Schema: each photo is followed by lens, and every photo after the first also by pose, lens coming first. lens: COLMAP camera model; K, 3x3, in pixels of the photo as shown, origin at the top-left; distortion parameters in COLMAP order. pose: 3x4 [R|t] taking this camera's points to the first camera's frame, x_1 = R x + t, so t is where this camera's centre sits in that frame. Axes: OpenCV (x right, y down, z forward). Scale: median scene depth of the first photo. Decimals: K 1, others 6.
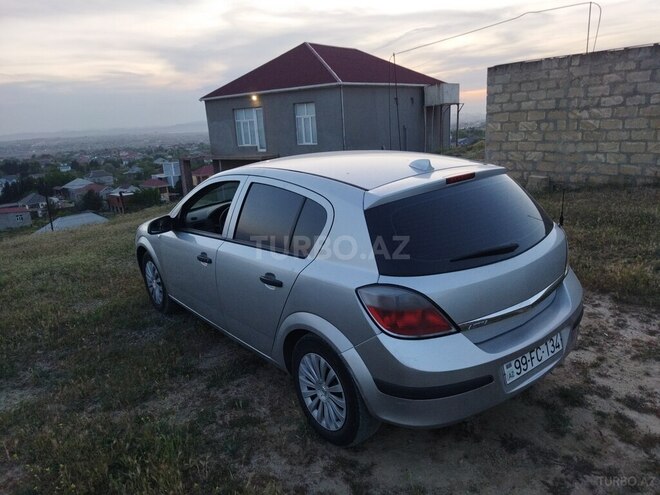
lens RADIAL K [[491.8, 0, 344.2], [0, 491.8, 246.4], [0, 0, 1]] dist [0.097015, -0.101090]
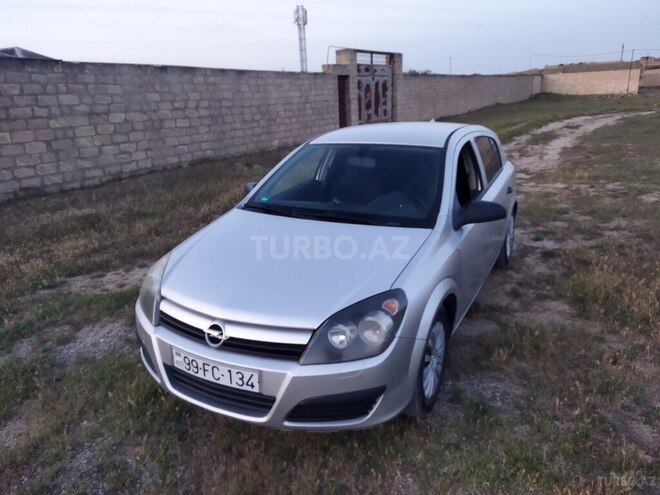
lens RADIAL K [[485.0, 0, 330.0], [0, 485.0, 247.5], [0, 0, 1]] dist [0.087749, -0.086871]
pose [[-0.382234, -0.193959, 0.903481, -0.319308], [0.299136, 0.899105, 0.319574, -0.099358], [-0.874308, 0.392416, -0.285649, 0.467214]]
